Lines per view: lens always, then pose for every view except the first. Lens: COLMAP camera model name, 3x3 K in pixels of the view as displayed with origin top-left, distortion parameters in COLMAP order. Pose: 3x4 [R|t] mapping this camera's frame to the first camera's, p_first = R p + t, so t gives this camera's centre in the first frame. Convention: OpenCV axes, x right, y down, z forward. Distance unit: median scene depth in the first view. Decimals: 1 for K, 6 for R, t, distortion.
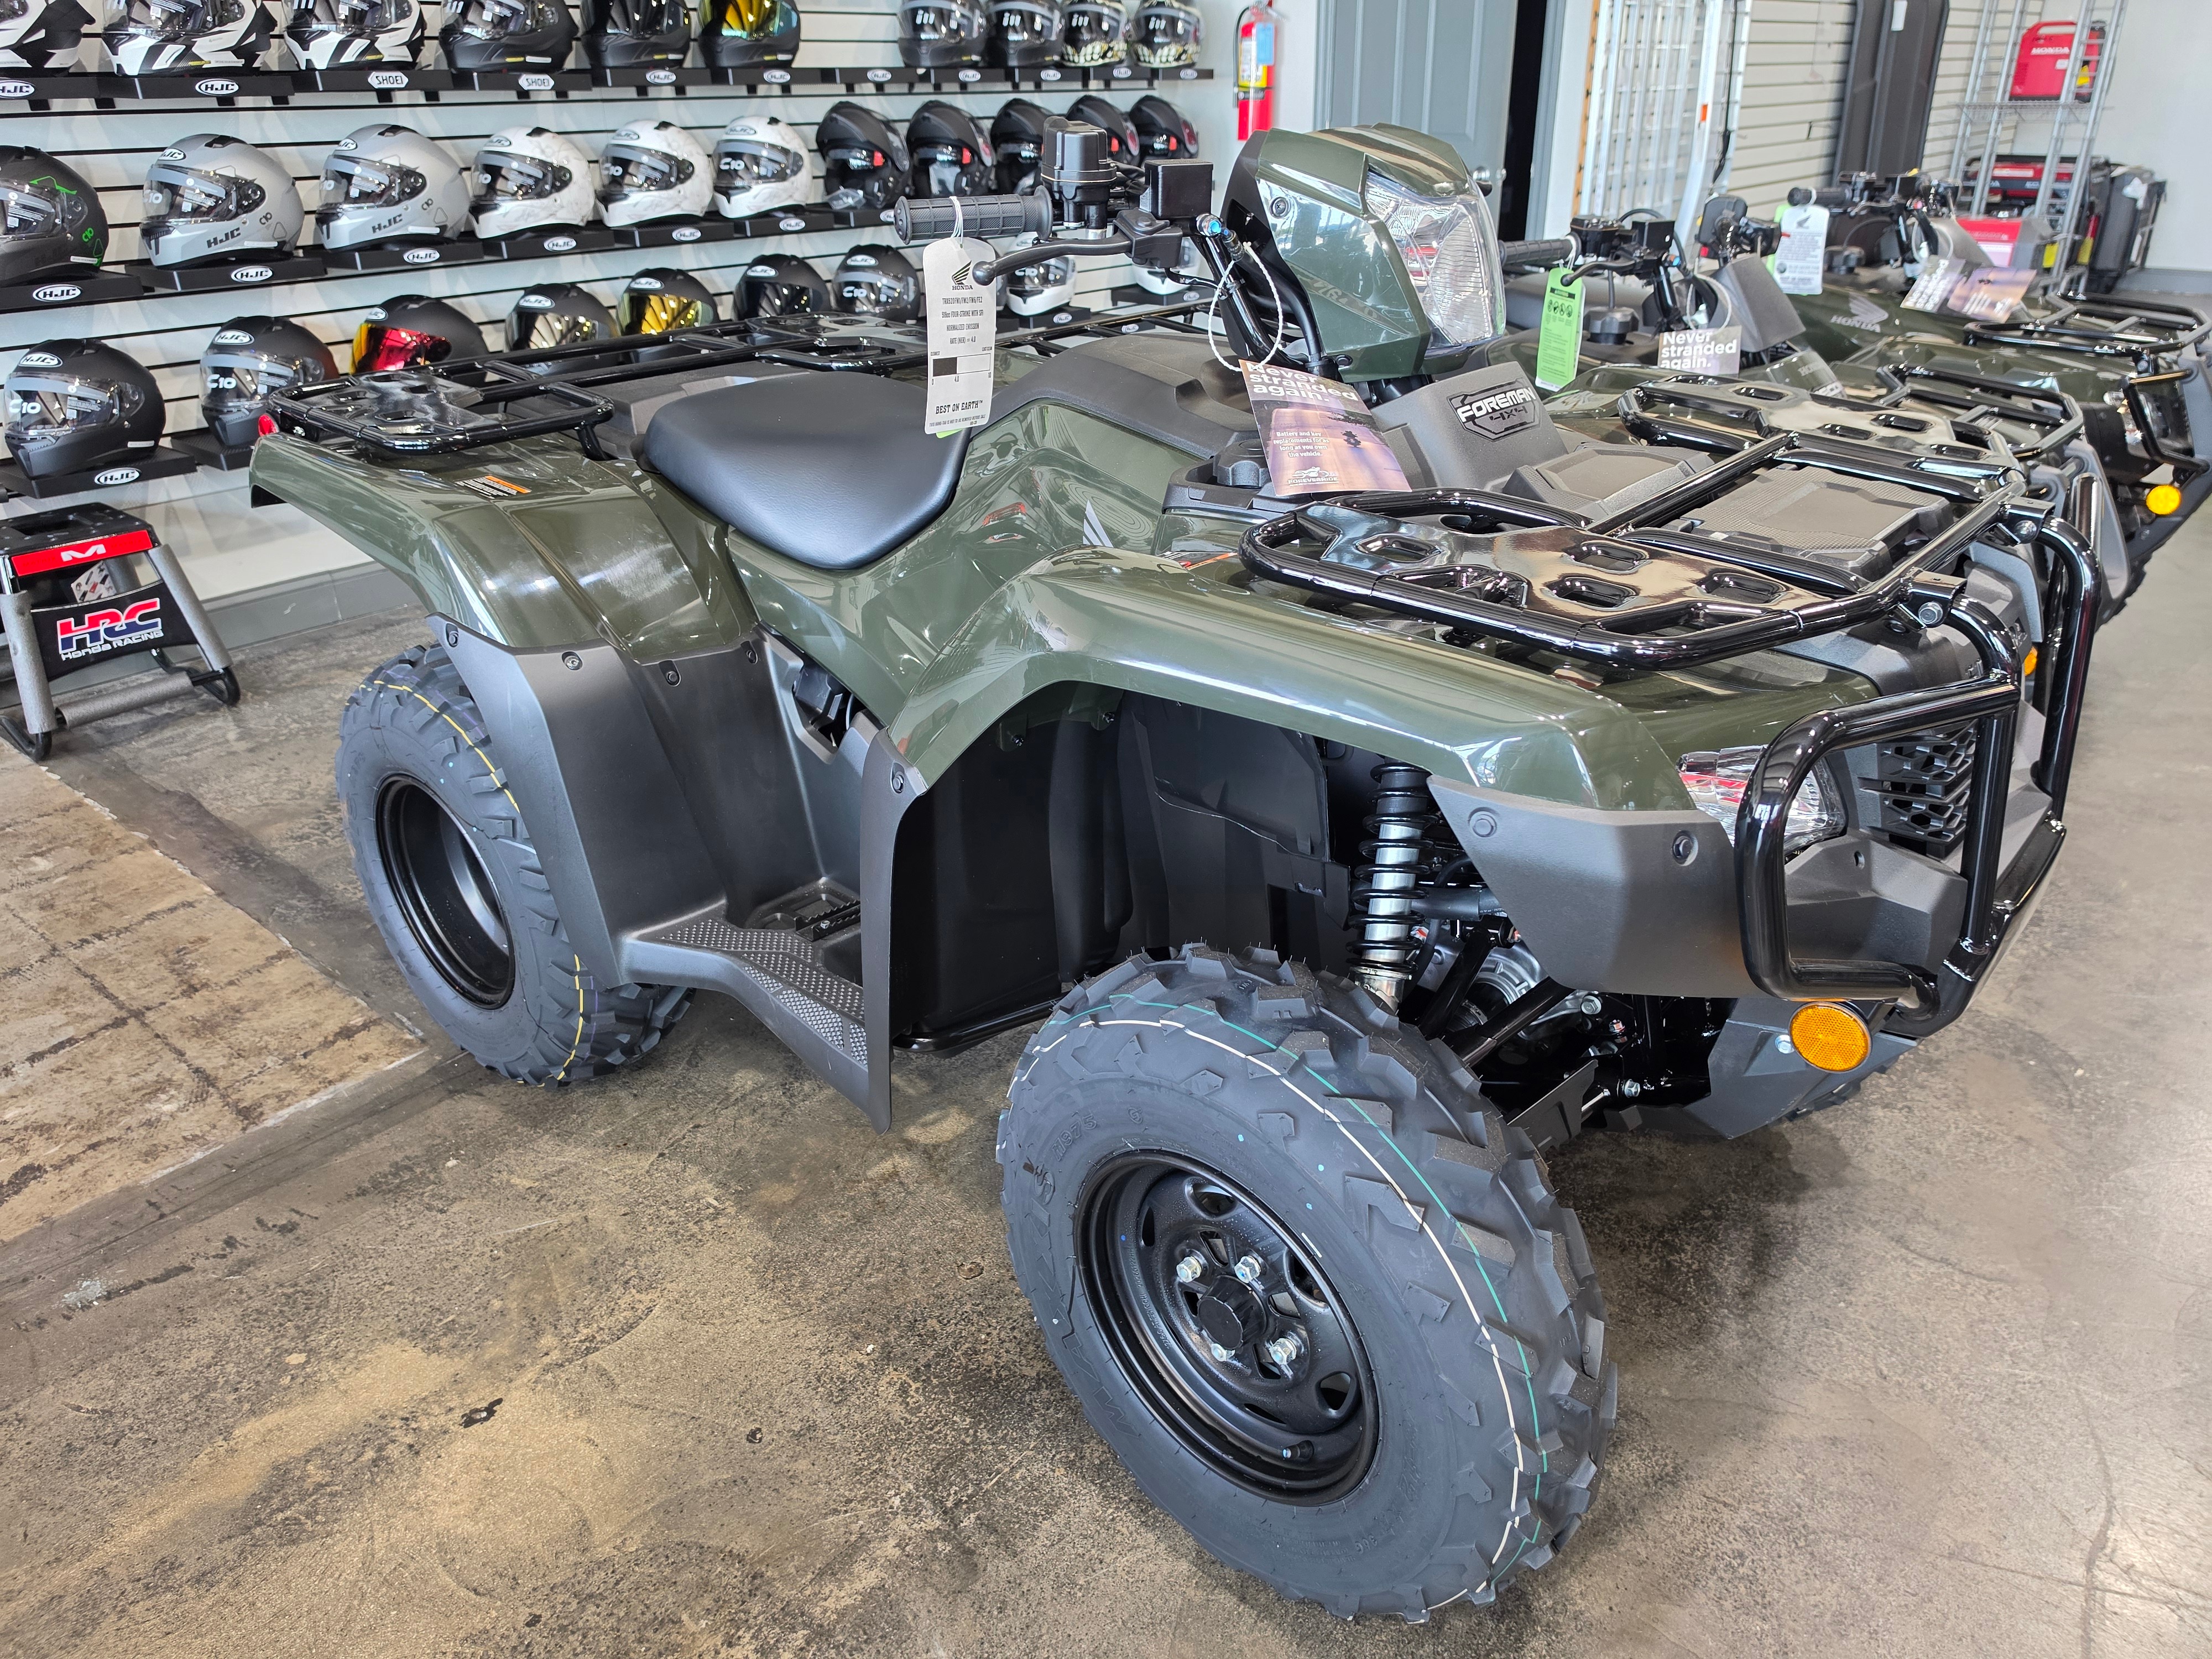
lens RADIAL K [[1536.8, 0, 1106.0], [0, 1536.8, 829.5], [0, 0, 1]] dist [0.005322, -0.009907]
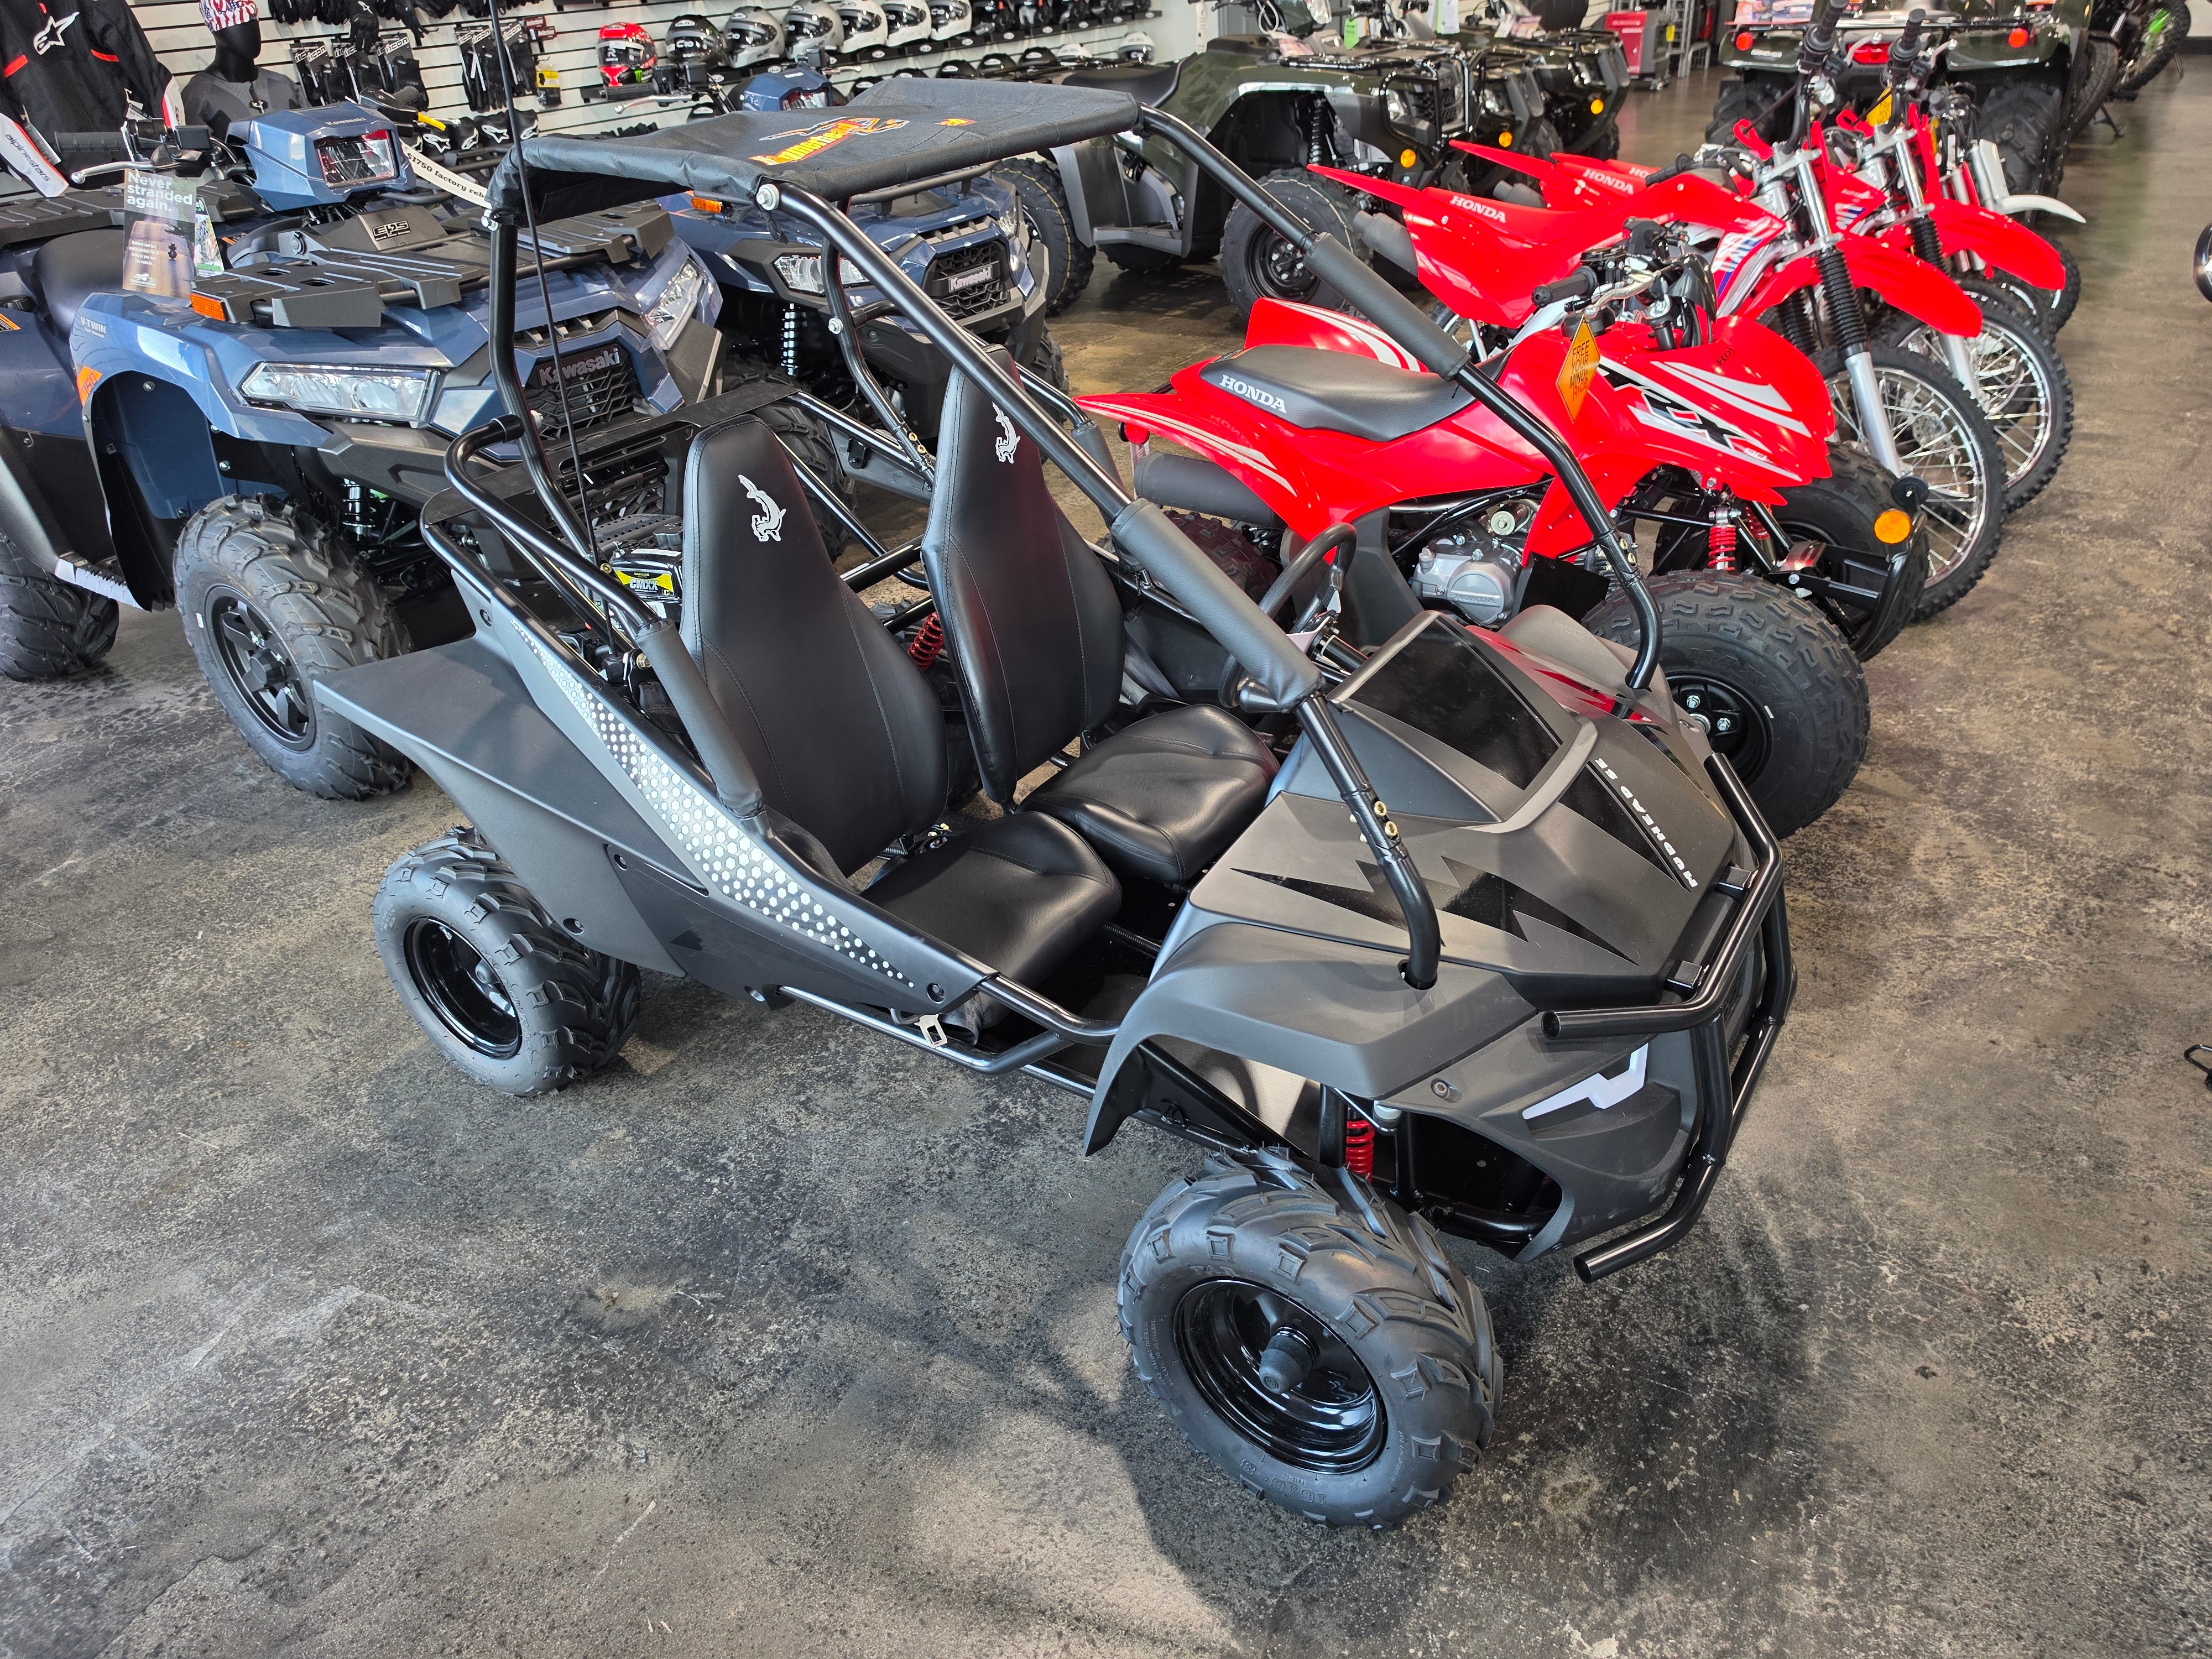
lens RADIAL K [[1536.8, 0, 1106.0], [0, 1536.8, 829.5], [0, 0, 1]] dist [0.005322, -0.009907]
pose [[0.992863, -0.095435, 0.071522, -0.282223], [0.090104, 0.993151, 0.074376, 0.492513], [-0.078130, -0.067401, 0.994662, -1.071207]]
